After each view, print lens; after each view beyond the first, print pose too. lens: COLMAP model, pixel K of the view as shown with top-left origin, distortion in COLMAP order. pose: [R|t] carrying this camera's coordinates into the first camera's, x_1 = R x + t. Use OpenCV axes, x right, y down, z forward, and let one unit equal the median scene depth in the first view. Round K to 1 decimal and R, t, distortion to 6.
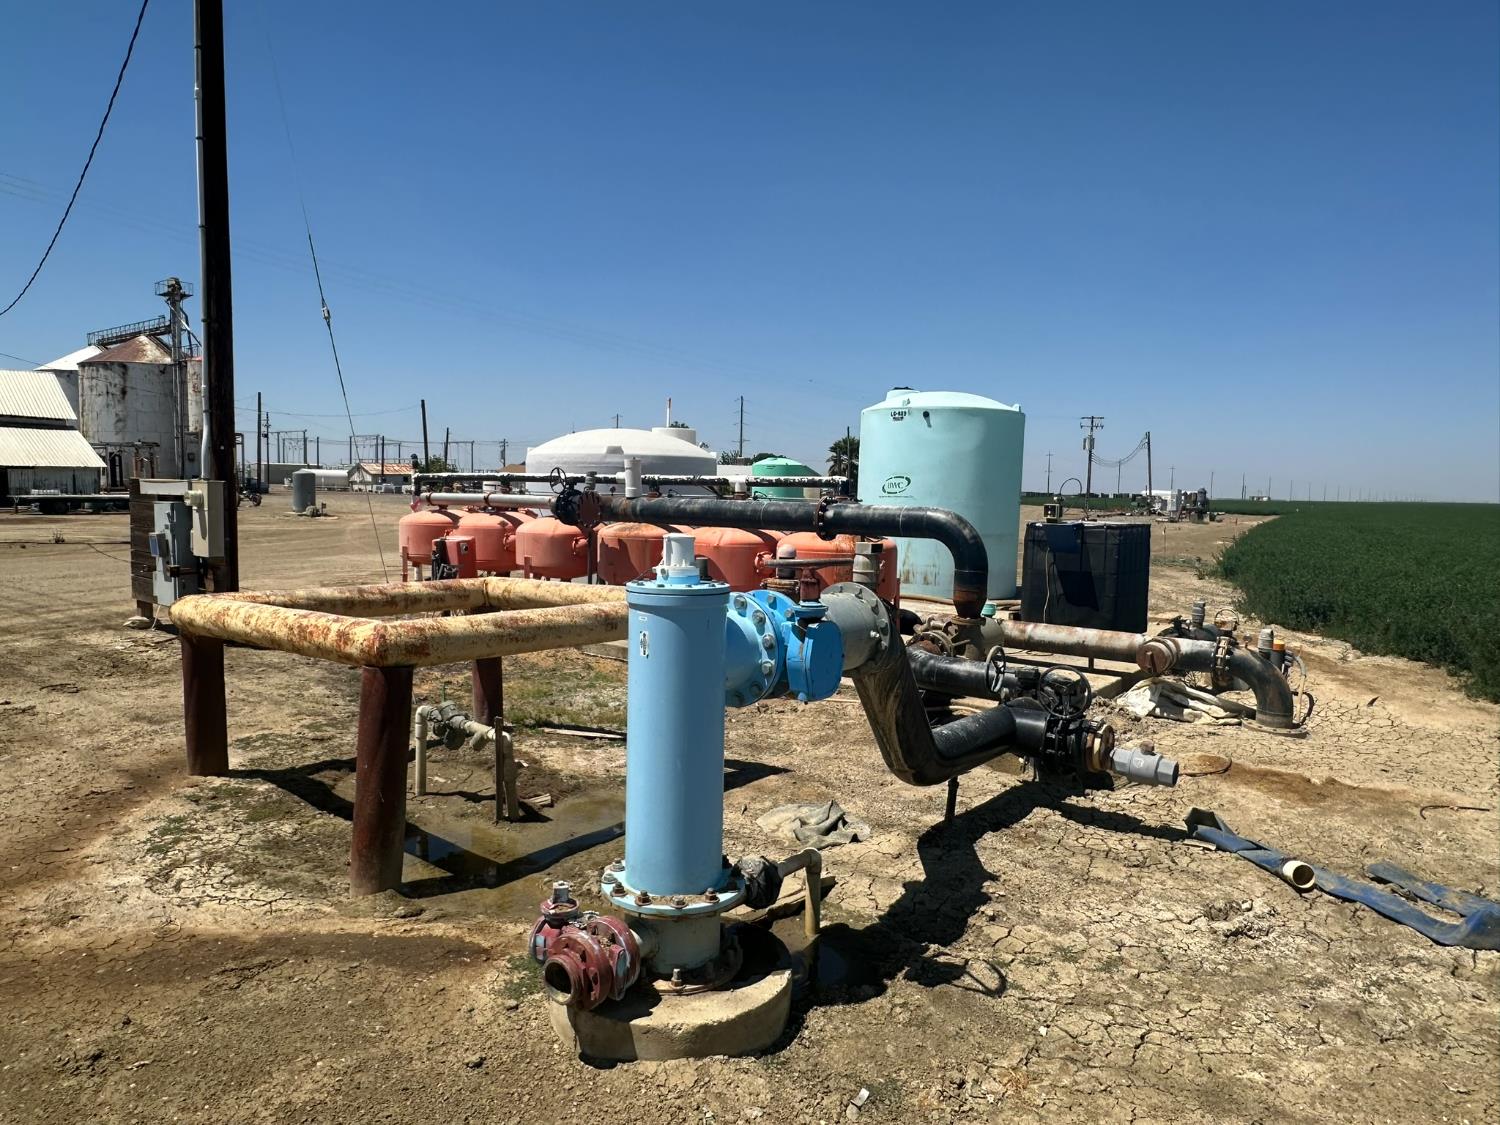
lens RADIAL K [[986.9, 0, 751.0], [0, 986.9, 557.9], [0, 0, 1]] dist [-0.007586, -0.000346]
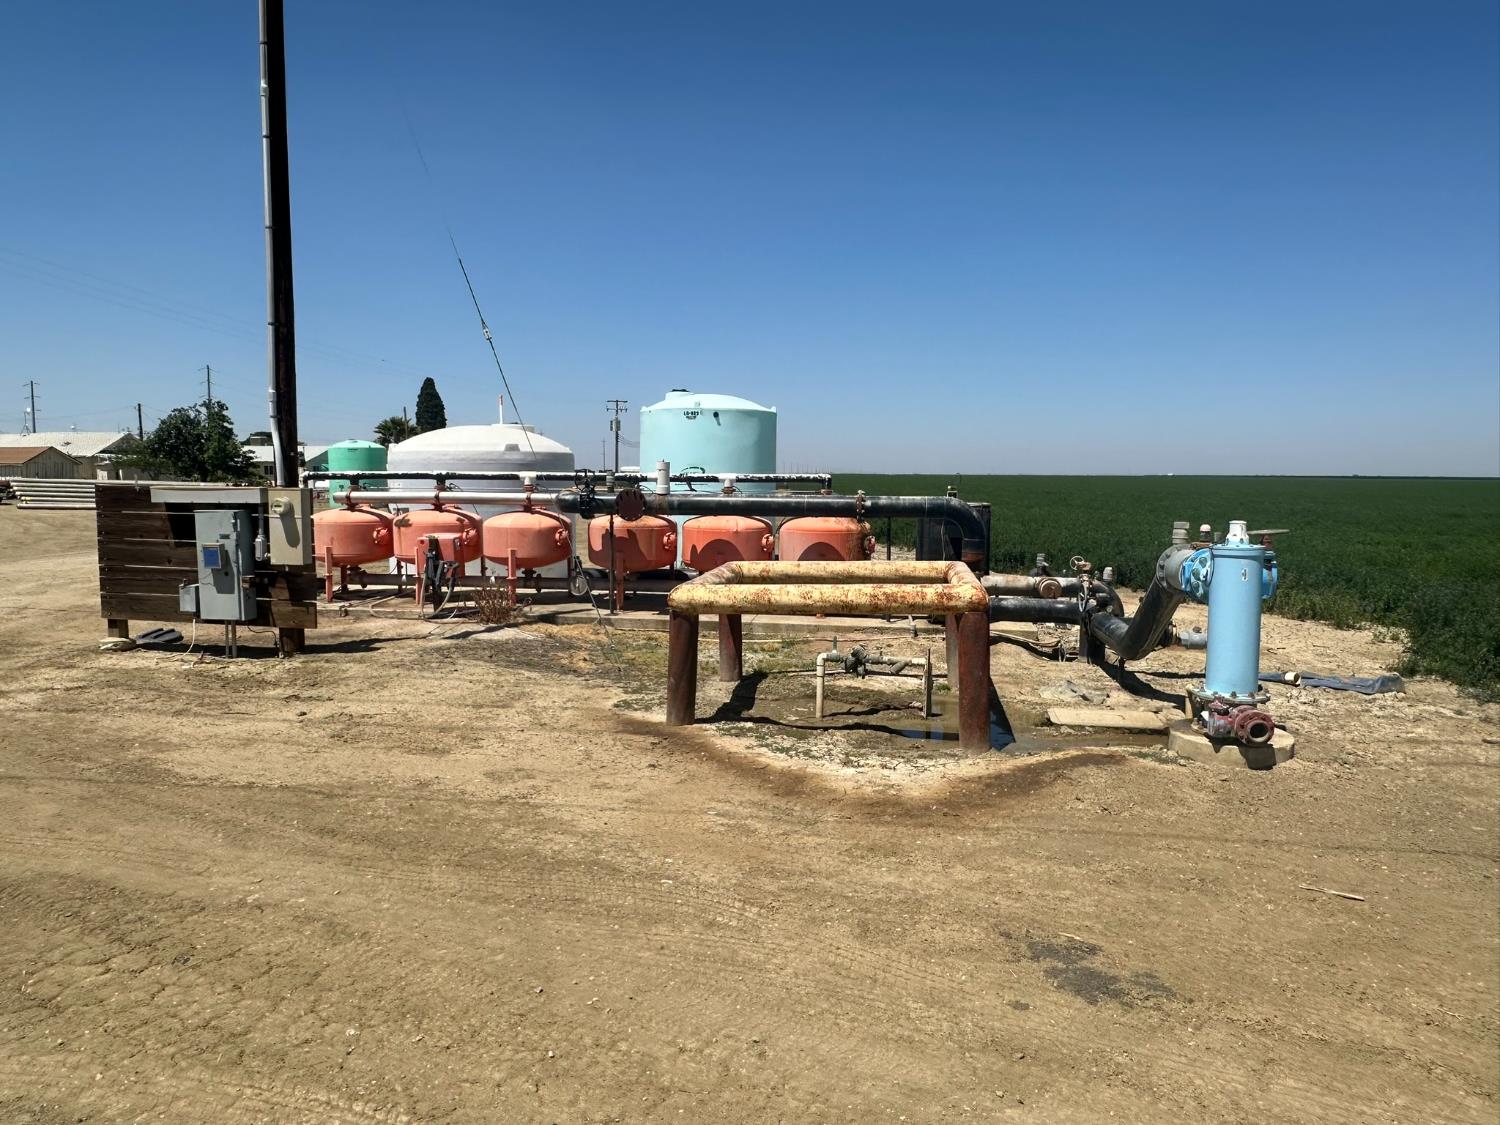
lens RADIAL K [[986.9, 0, 746.2], [0, 986.9, 565.3], [0, 0, 1]] dist [-0.007586, -0.000346]
pose [[0.868081, -0.061400, 0.492610, -0.680797], [0.046382, 0.998012, 0.042659, -0.023084], [-0.494251, -0.014183, 0.869204, -0.094425]]
